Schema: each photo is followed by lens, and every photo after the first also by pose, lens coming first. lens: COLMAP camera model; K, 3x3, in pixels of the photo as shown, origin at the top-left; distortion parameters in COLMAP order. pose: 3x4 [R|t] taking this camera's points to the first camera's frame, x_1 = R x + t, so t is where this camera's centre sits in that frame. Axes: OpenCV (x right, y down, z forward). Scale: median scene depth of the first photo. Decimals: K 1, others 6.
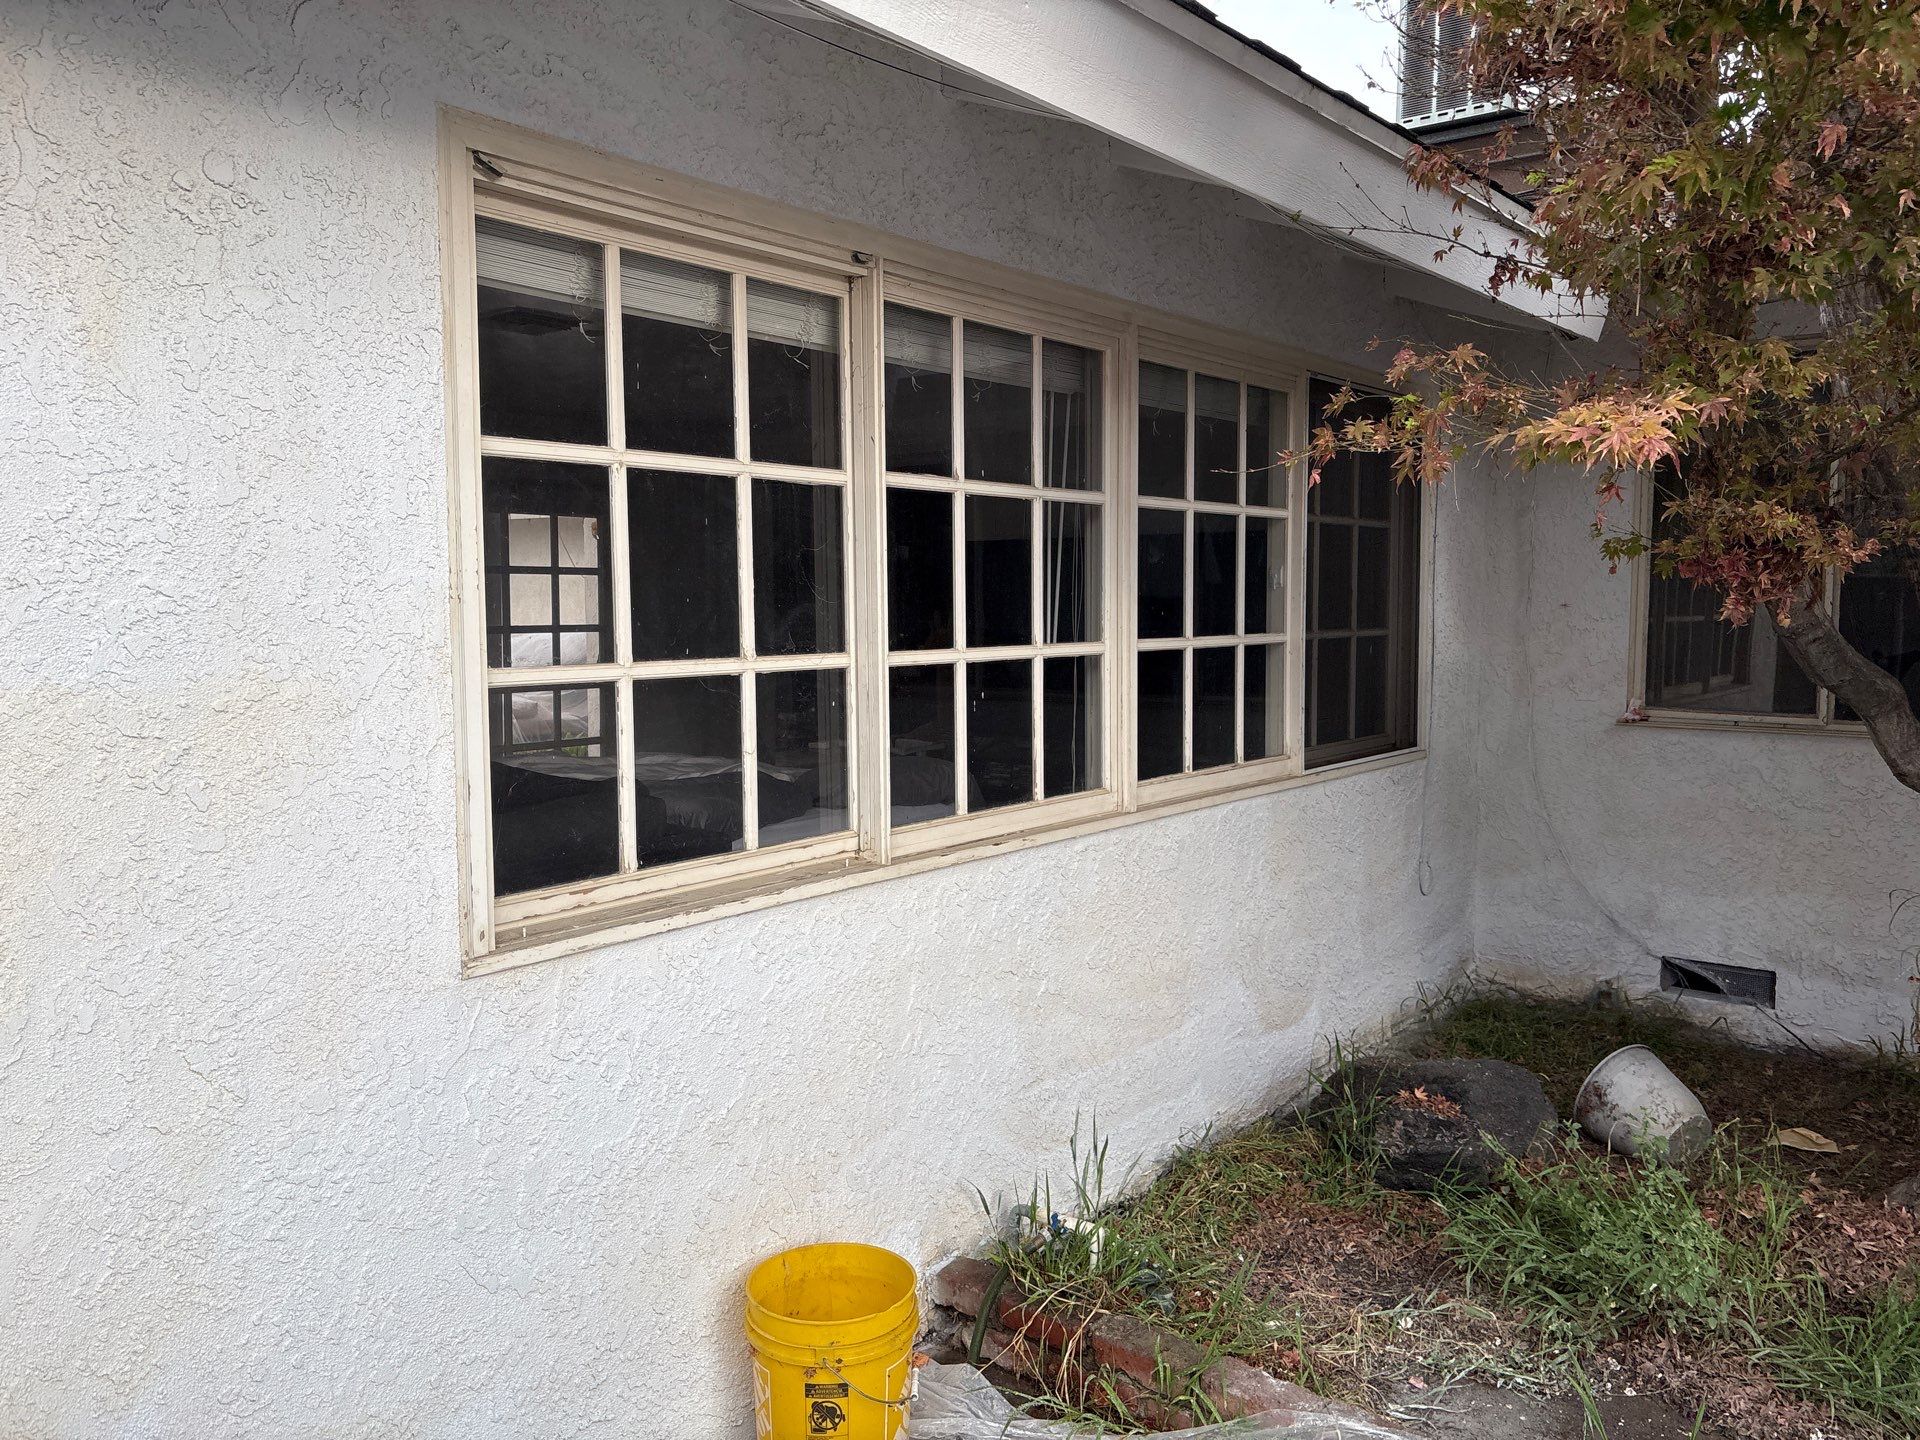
lens RADIAL K [[1435.8, 0, 959.6], [0, 1435.8, 716.4], [0, 0, 1]] dist [0.025744, -0.012683]
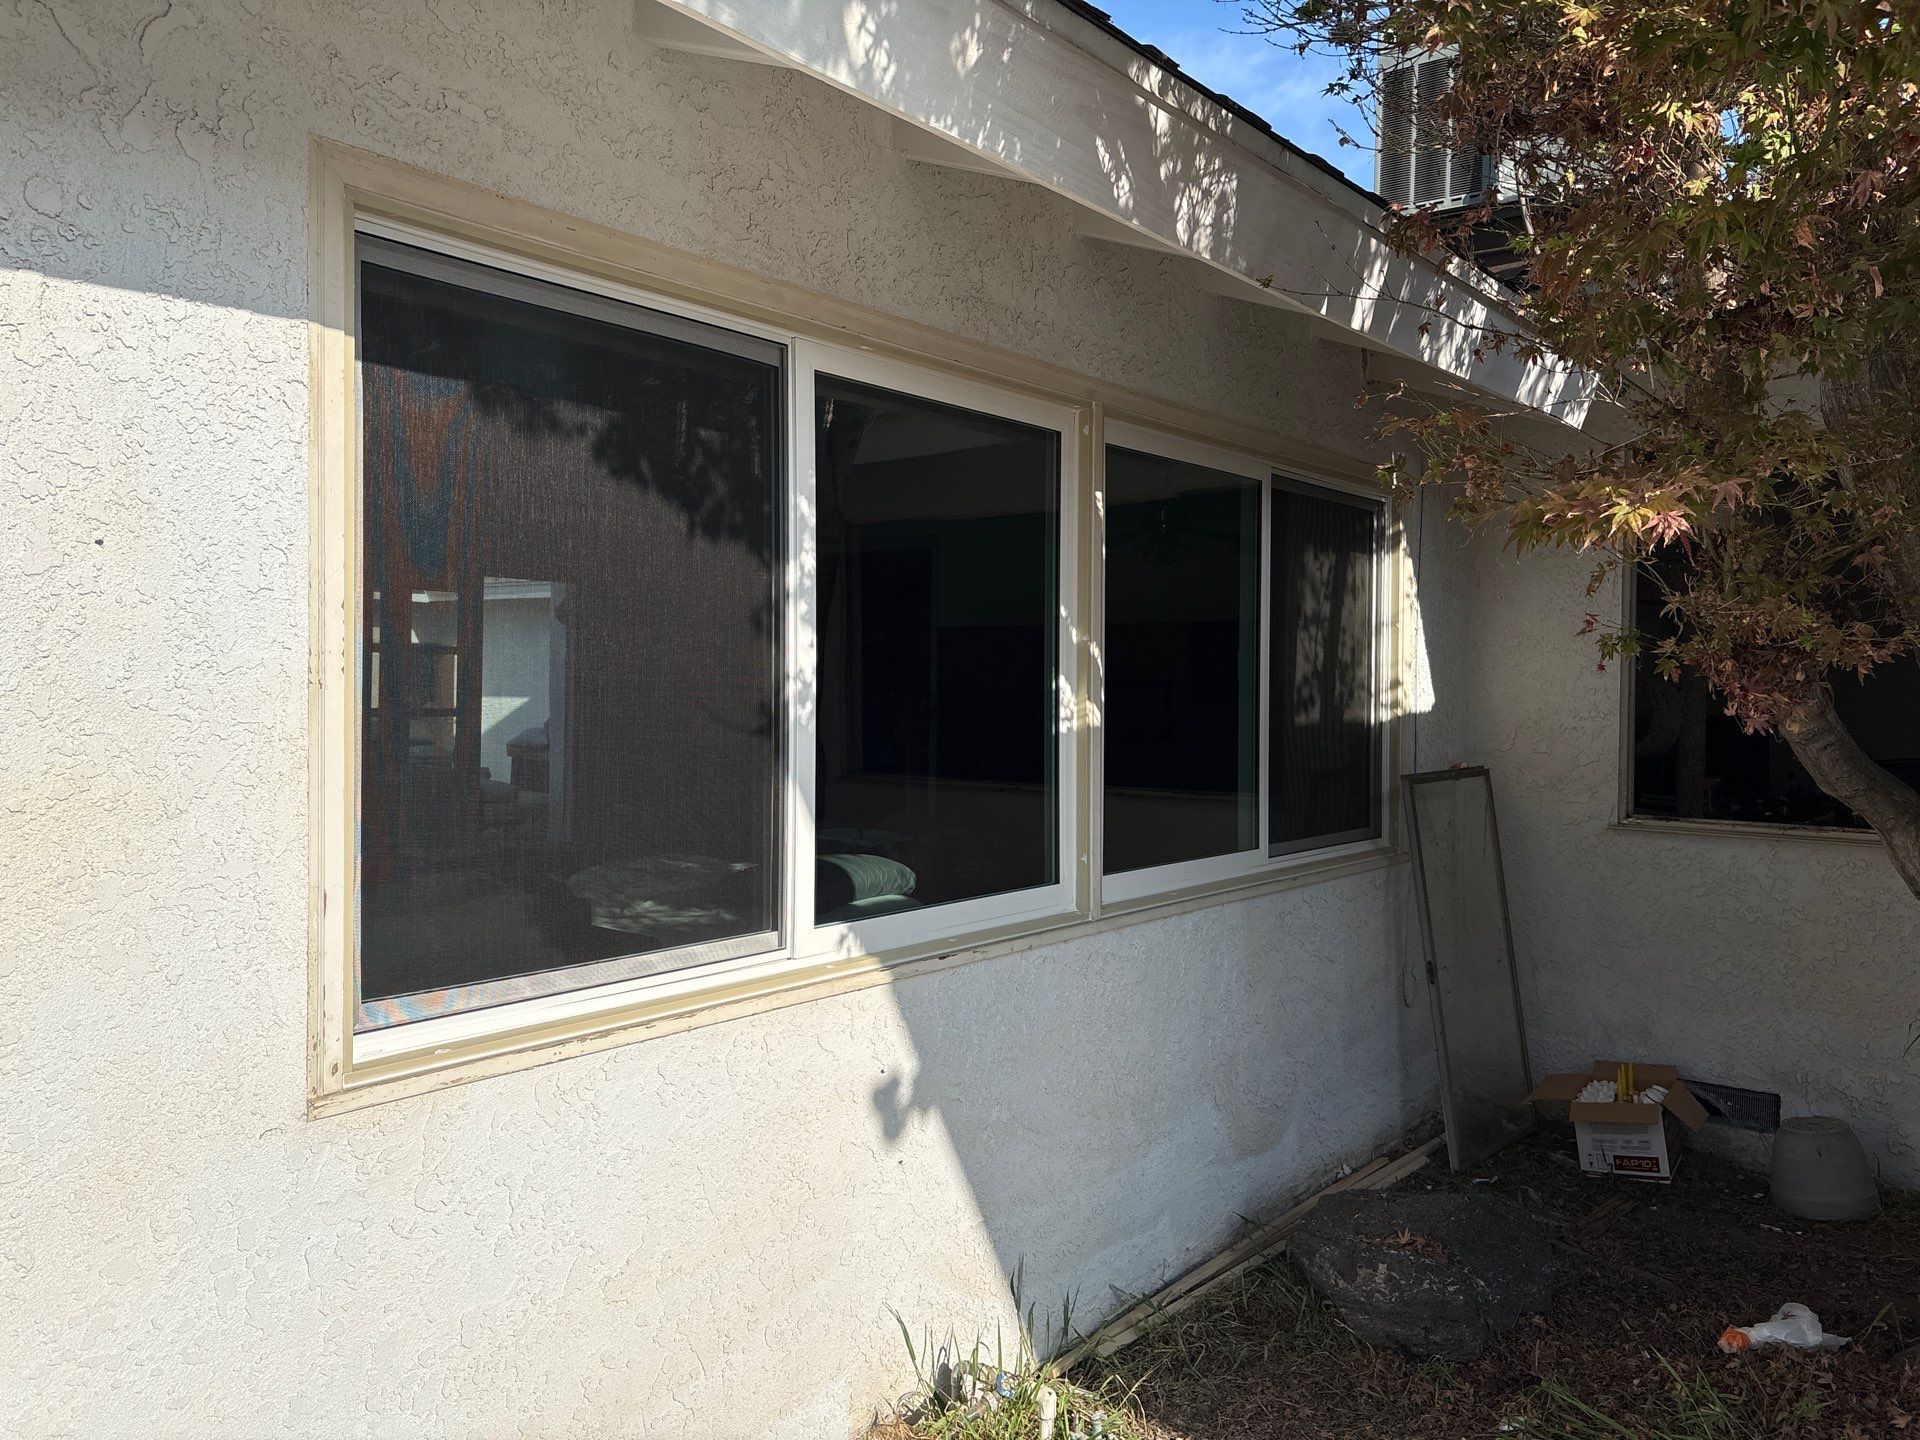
lens RADIAL K [[1435.8, 0, 964.6], [0, 1435.8, 720.0], [0, 0, 1]] dist [0.025744, -0.012683]
pose [[0.999829, 0.013112, 0.013073, 0.034163], [-0.012341, 0.998275, -0.057407, -0.012510], [-0.013803, 0.057236, 0.998265, 0.103295]]
